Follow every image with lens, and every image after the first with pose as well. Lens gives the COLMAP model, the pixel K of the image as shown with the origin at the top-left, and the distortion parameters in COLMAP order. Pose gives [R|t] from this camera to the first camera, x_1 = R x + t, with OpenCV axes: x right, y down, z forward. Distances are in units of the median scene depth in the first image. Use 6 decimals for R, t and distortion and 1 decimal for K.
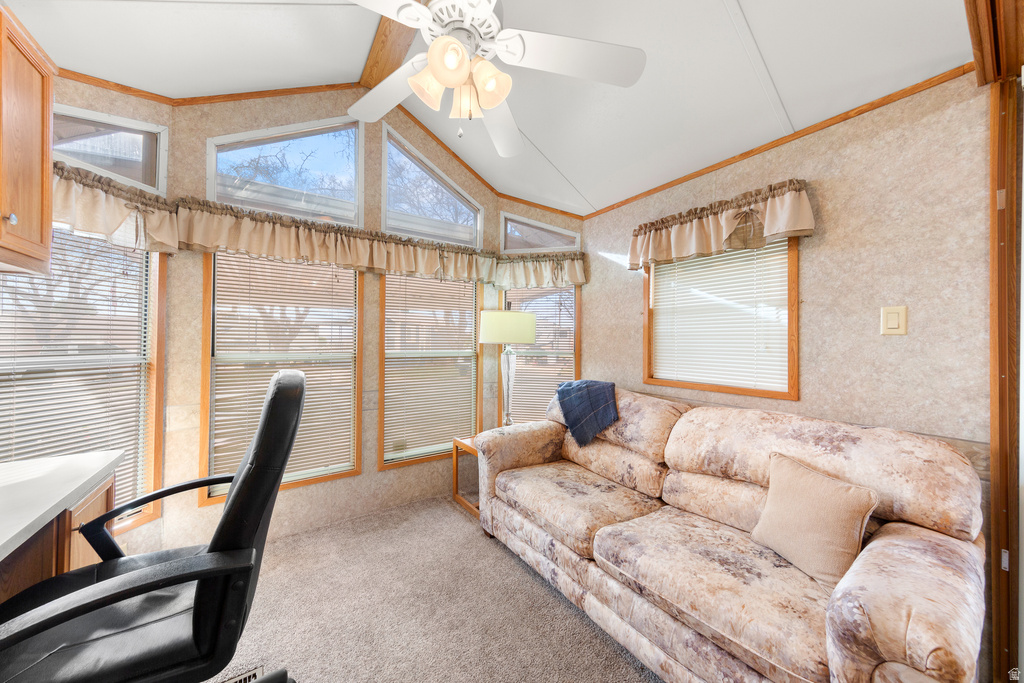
lens RADIAL K [[346.1, 0, 508.0], [0, 346.1, 338.9], [0, 0, 1]] dist [0.000260, -0.000020]
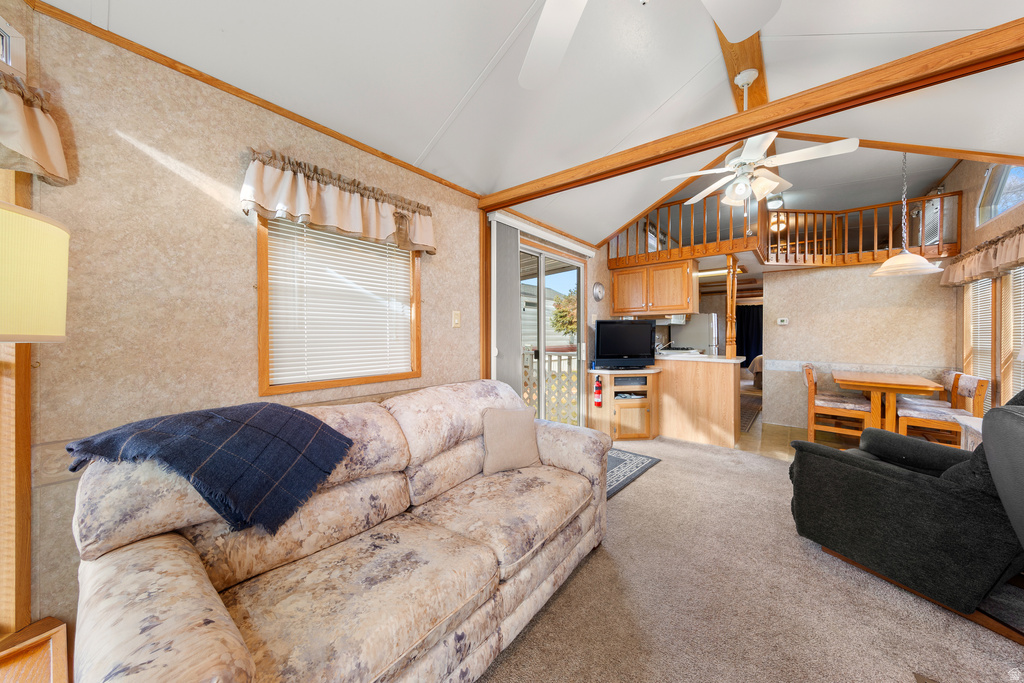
lens RADIAL K [[342.3, 0, 510.1], [0, 342.3, 334.7], [0, 0, 1]] dist [0.000331, 0.000000]
pose [[-0.281405, -0.008448, 0.959552, -0.415545], [-0.007201, 0.999952, 0.006692, 0.007739], [-0.959562, -0.005026, -0.281452, 0.873455]]
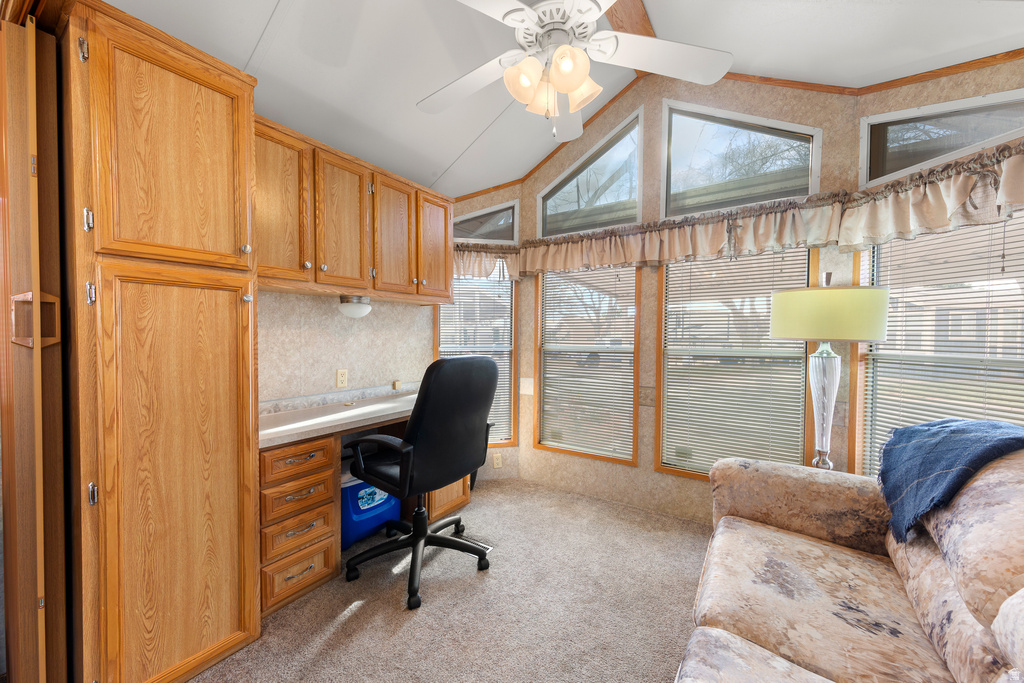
lens RADIAL K [[383.1, 0, 510.1], [0, 383.1, 344.3], [0, 0, 1]] dist [0.000940, -0.000078]
pose [[0.379088, 0.018874, -0.925168, 0.555718], [0.004383, 0.999744, 0.022192, 0.004642], [0.925350, -0.012468, 0.378909, 0.276402]]
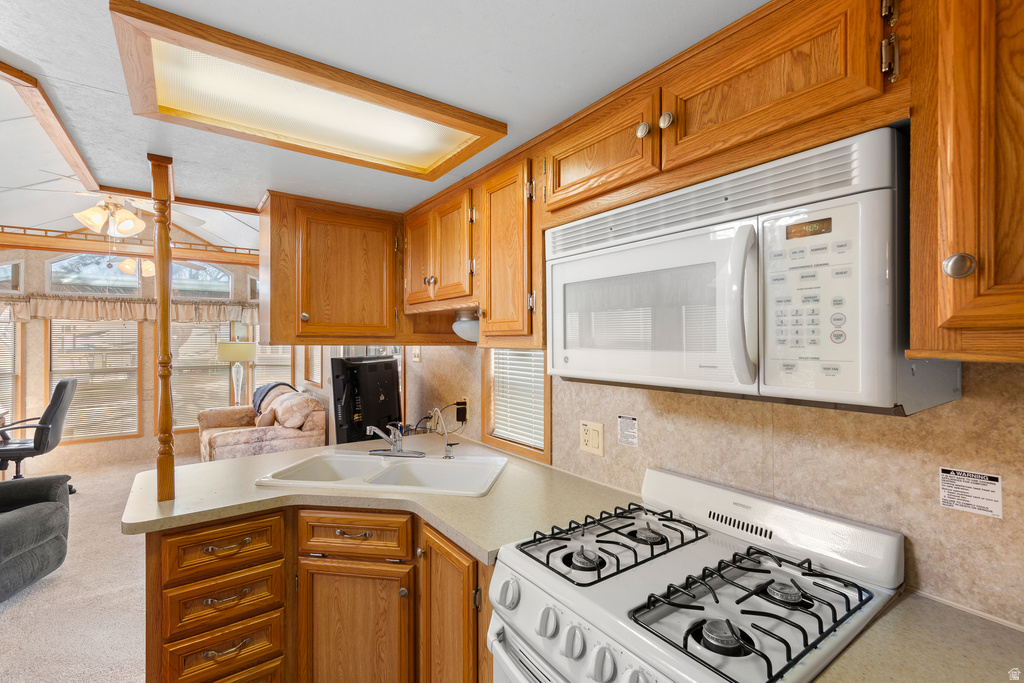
lens RADIAL K [[456.6, 0, 512.0], [0, 456.6, 341.5], [0, 0, 1]] dist [0.001485, 0.000111]
pose [[0.999092, -0.005578, 0.042233, 1.621722], [0.005010, 0.999896, 0.013543, -0.135143], [-0.042304, -0.013319, 0.999016, -1.663584]]
